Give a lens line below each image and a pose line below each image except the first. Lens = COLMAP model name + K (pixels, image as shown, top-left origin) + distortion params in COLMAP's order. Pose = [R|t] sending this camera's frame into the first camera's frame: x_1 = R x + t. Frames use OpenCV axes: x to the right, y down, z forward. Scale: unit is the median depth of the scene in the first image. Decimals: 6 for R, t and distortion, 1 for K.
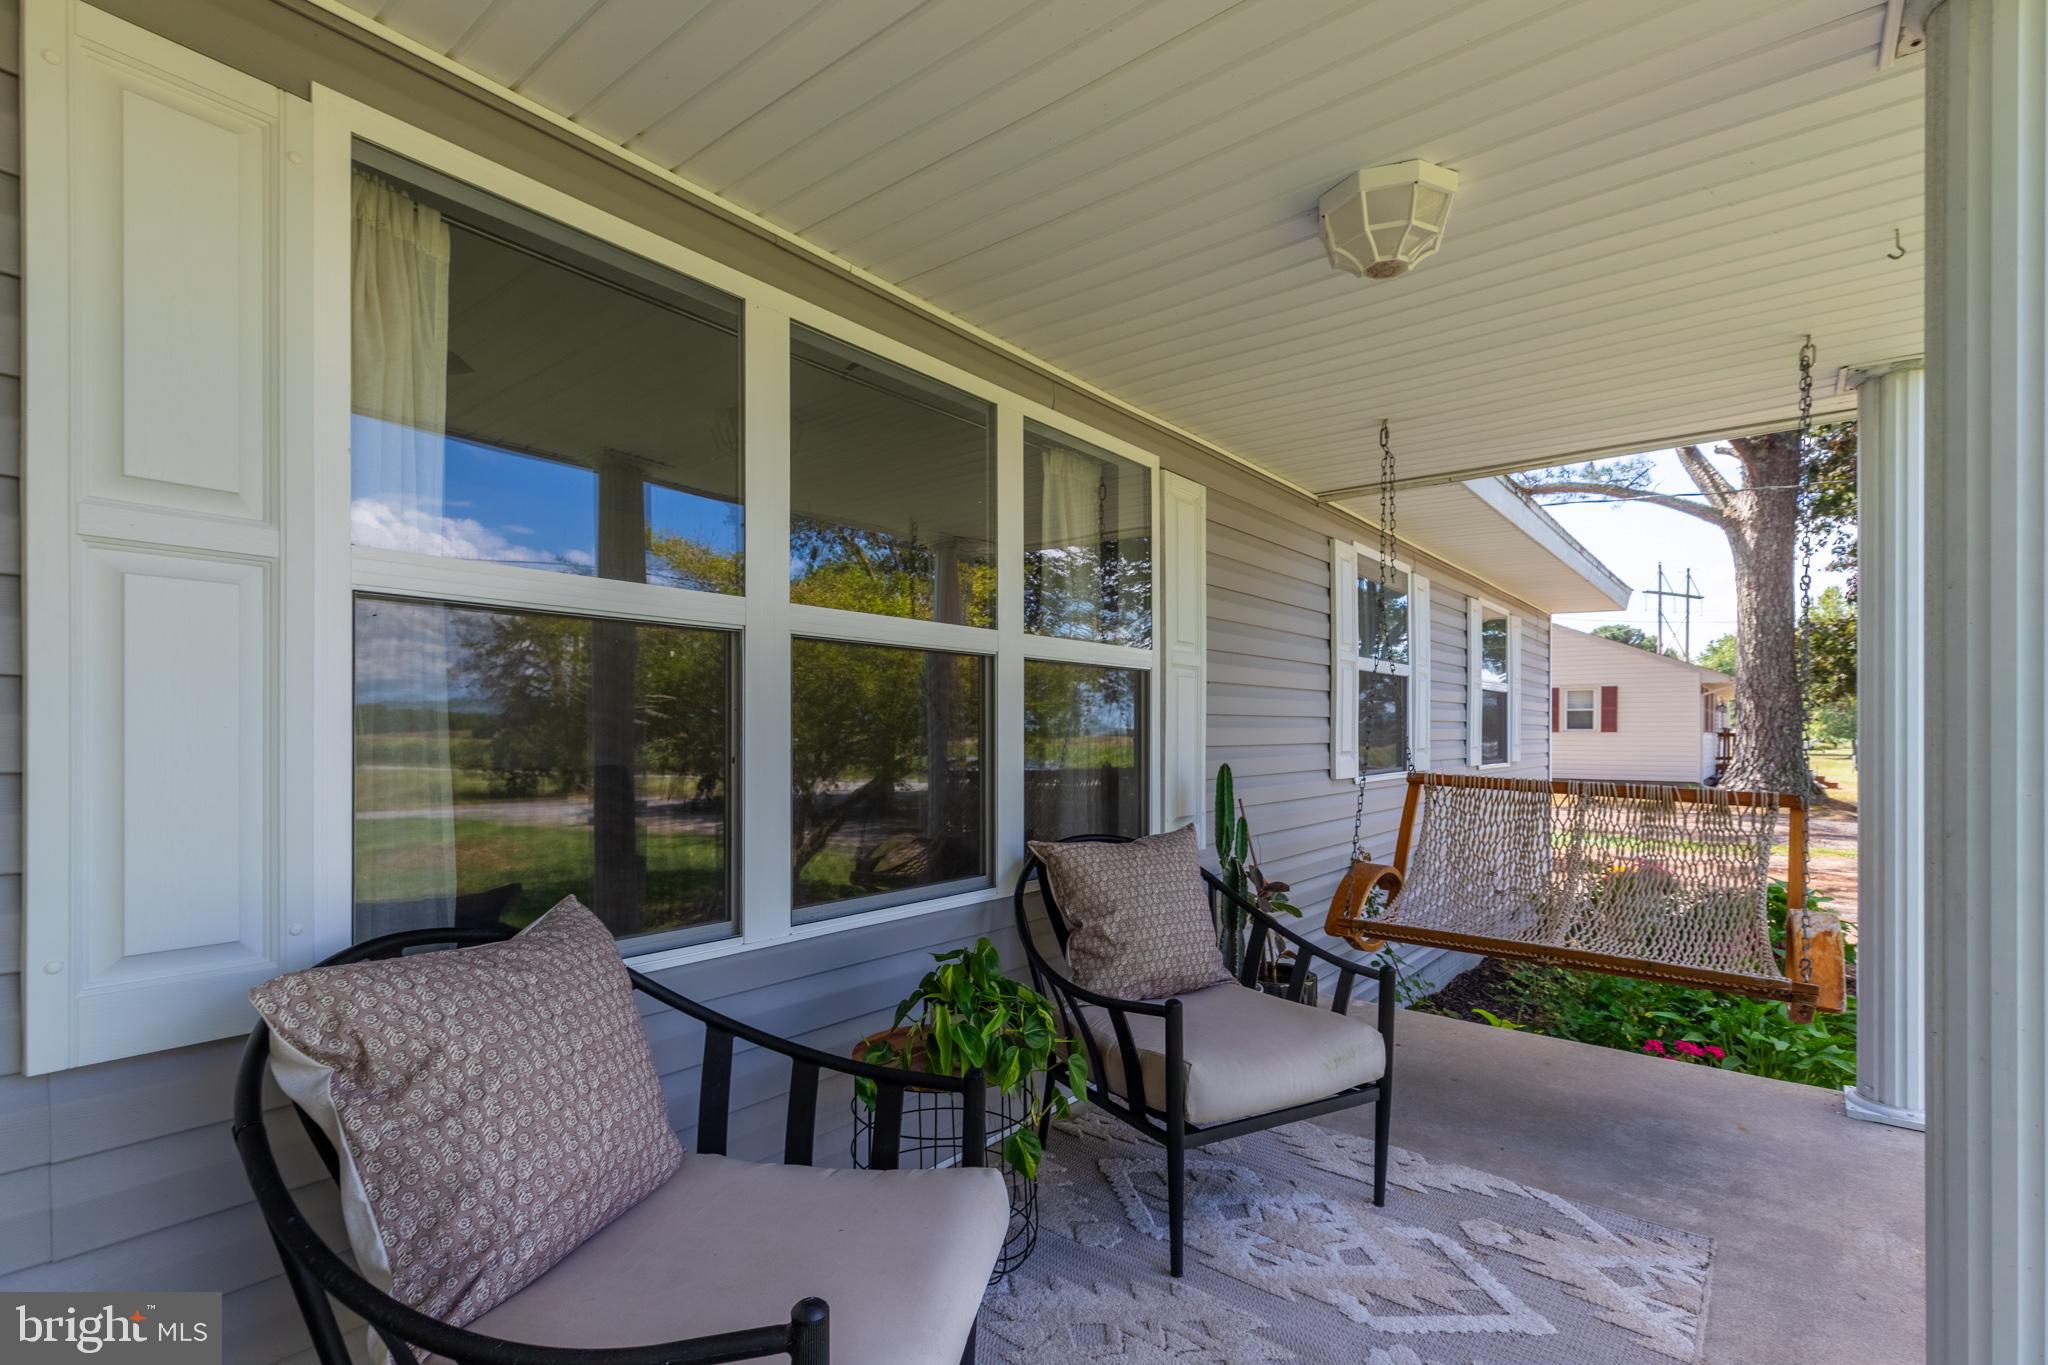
lens RADIAL K [[960.9, 0, 1021.7], [0, 960.9, 729.8], [0, 0, 1]] dist [0.003220, -0.000393]
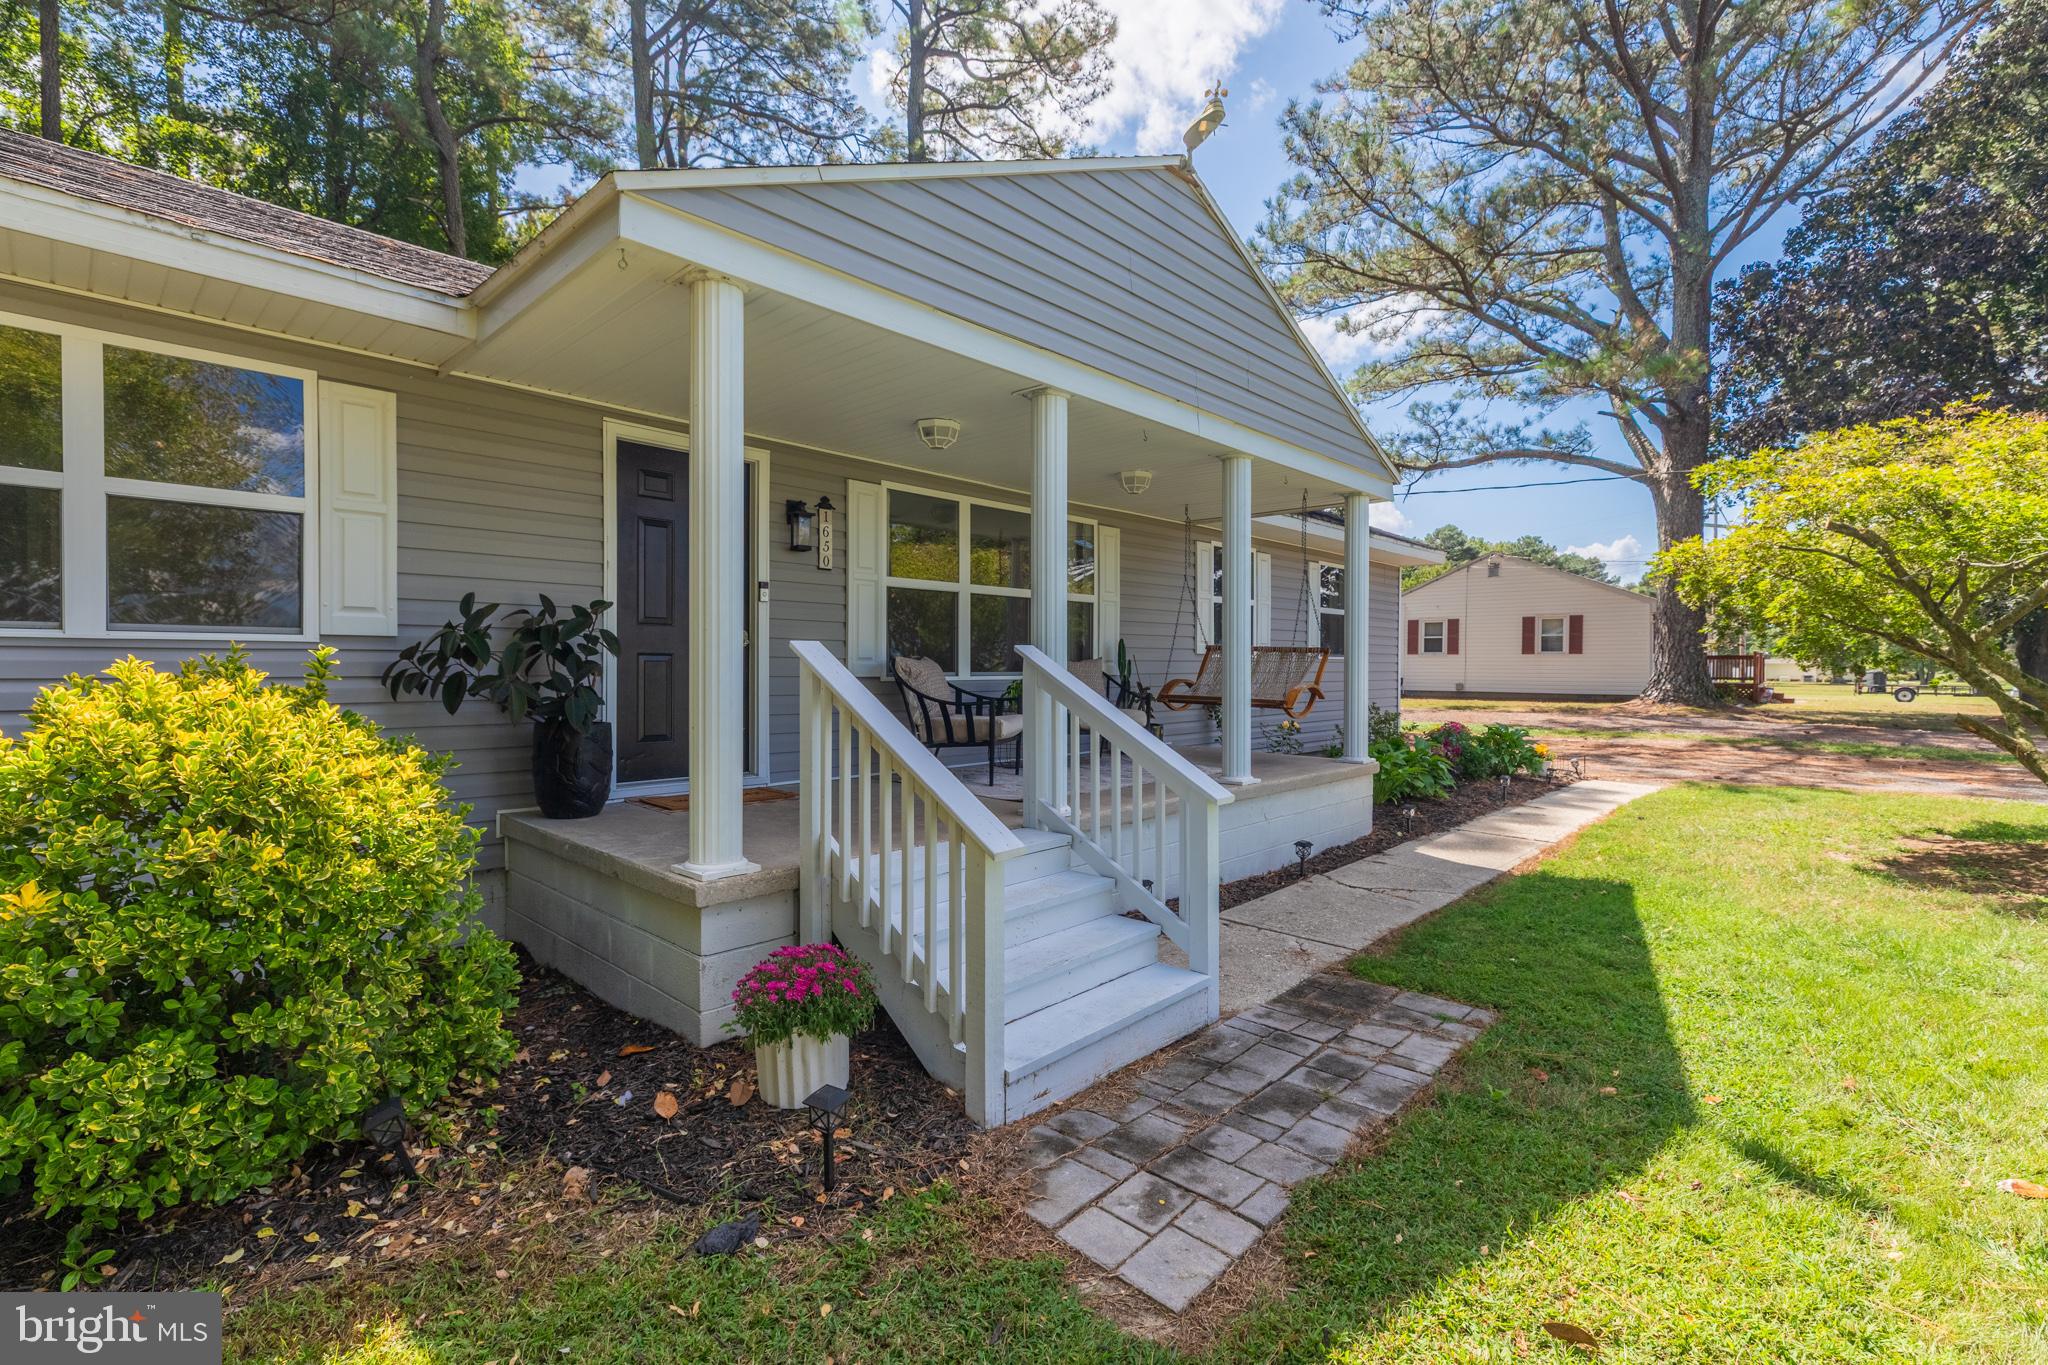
lens RADIAL K [[929.5, 0, 1024.0], [0, 929.5, 682.5], [0, 0, 1]] dist [0.003679, 0.000241]
pose [[0.997310, 0.001882, -0.073269, 0.148849], [-0.000318, 0.999772, 0.021350, 0.112357], [0.073293, -0.021269, 0.997084, -1.732171]]
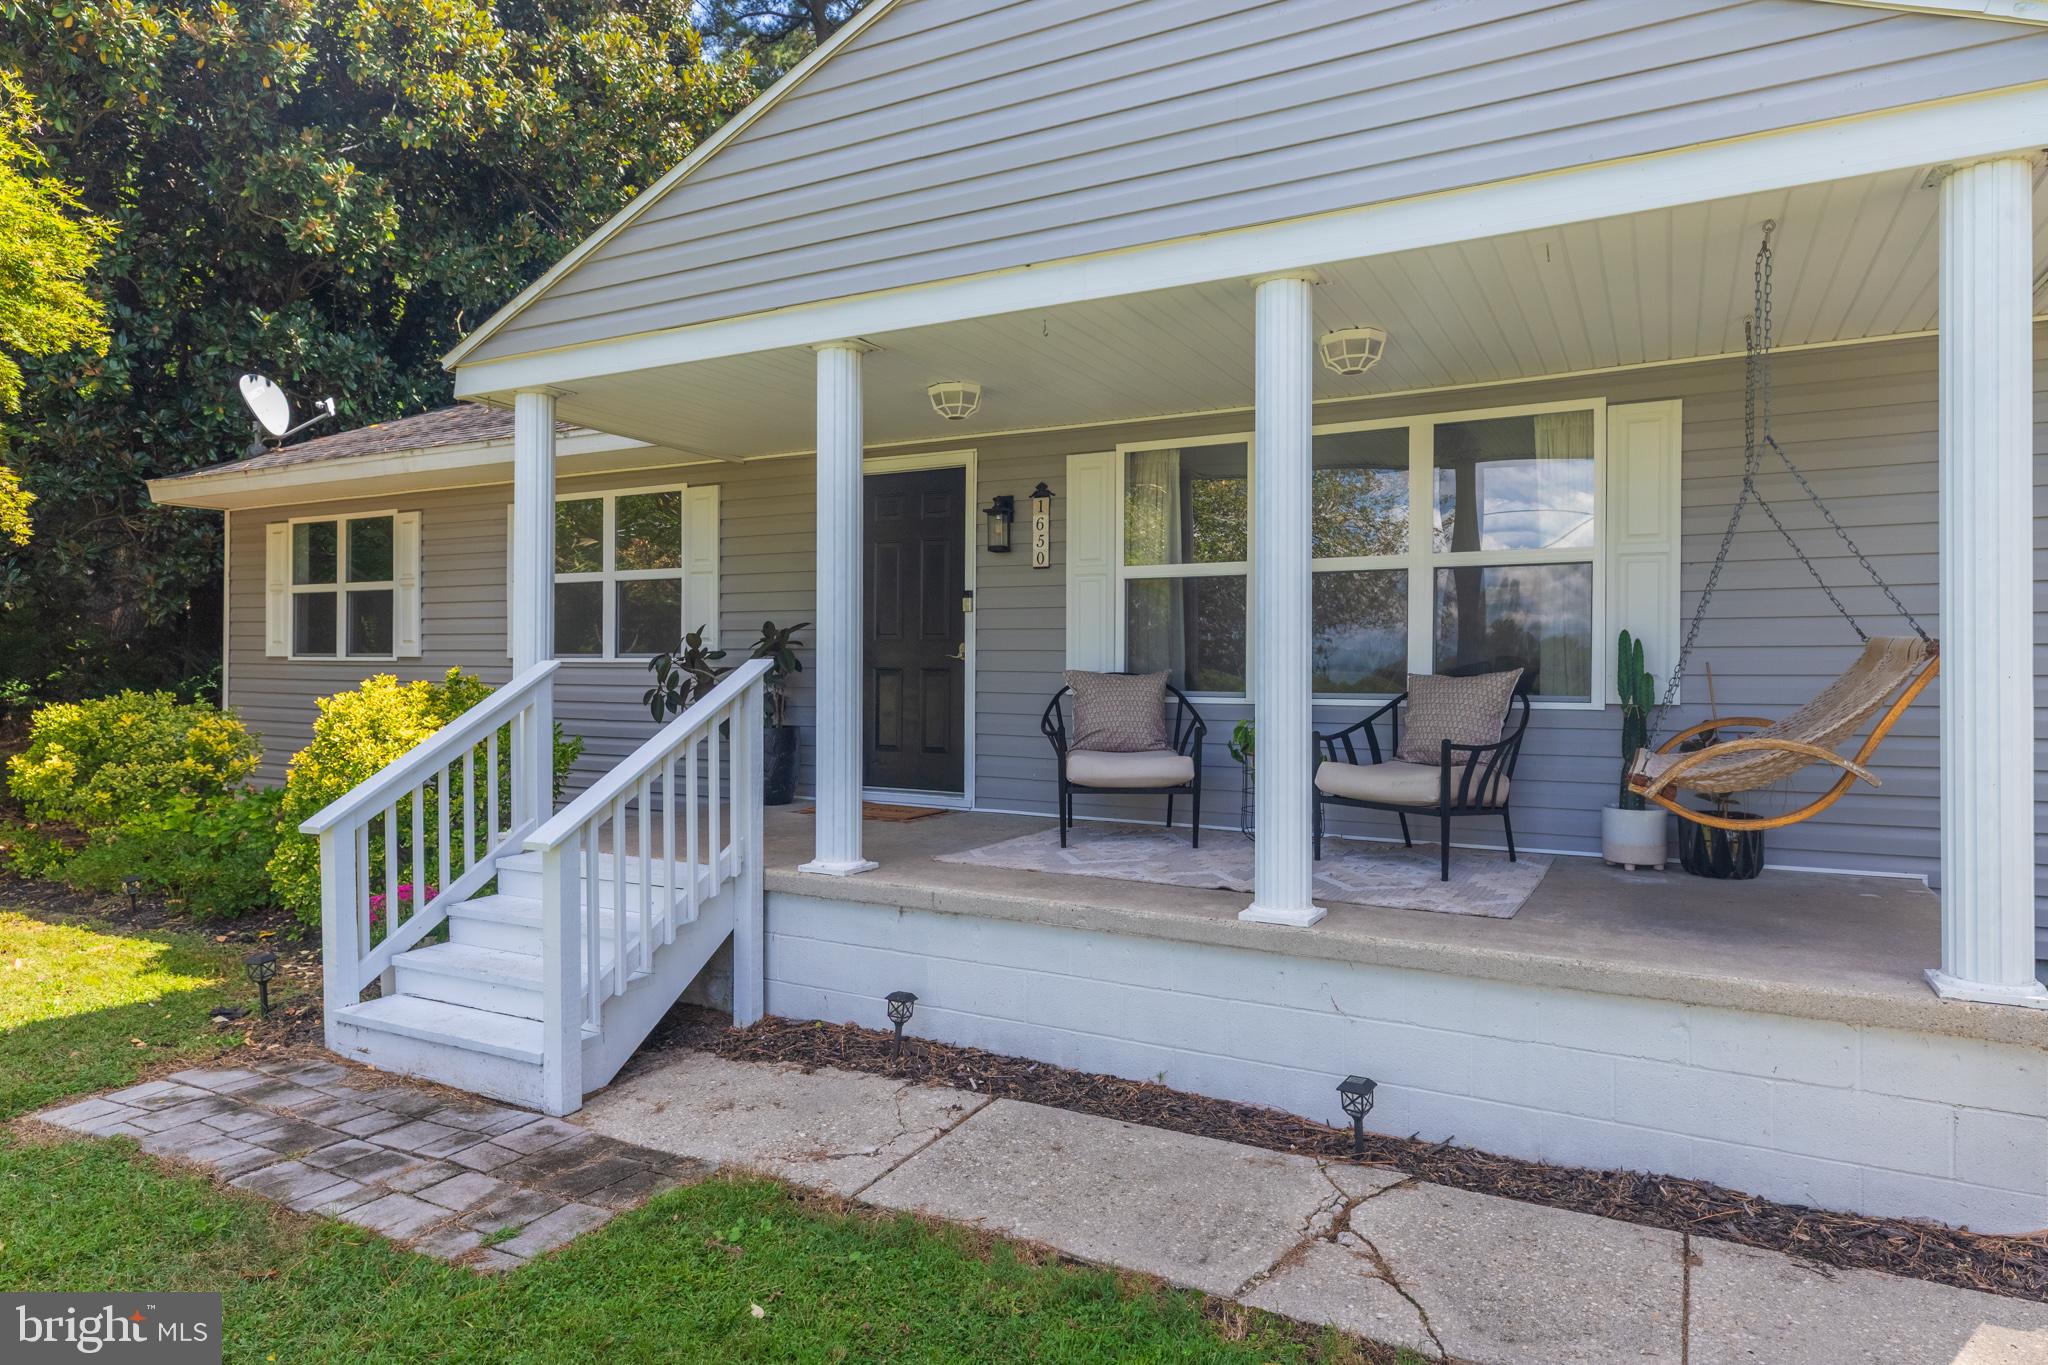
lens RADIAL K [[1204.4, 0, 1021.6], [0, 1204.4, 663.0], [0, 0, 1]] dist [0.004218, 0.001532]
pose [[0.173449, -0.007151, -0.984817, 1.838737], [-0.000495, 0.999973, -0.007348, 0.101727], [0.984843, 0.001762, 0.173441, -0.086113]]
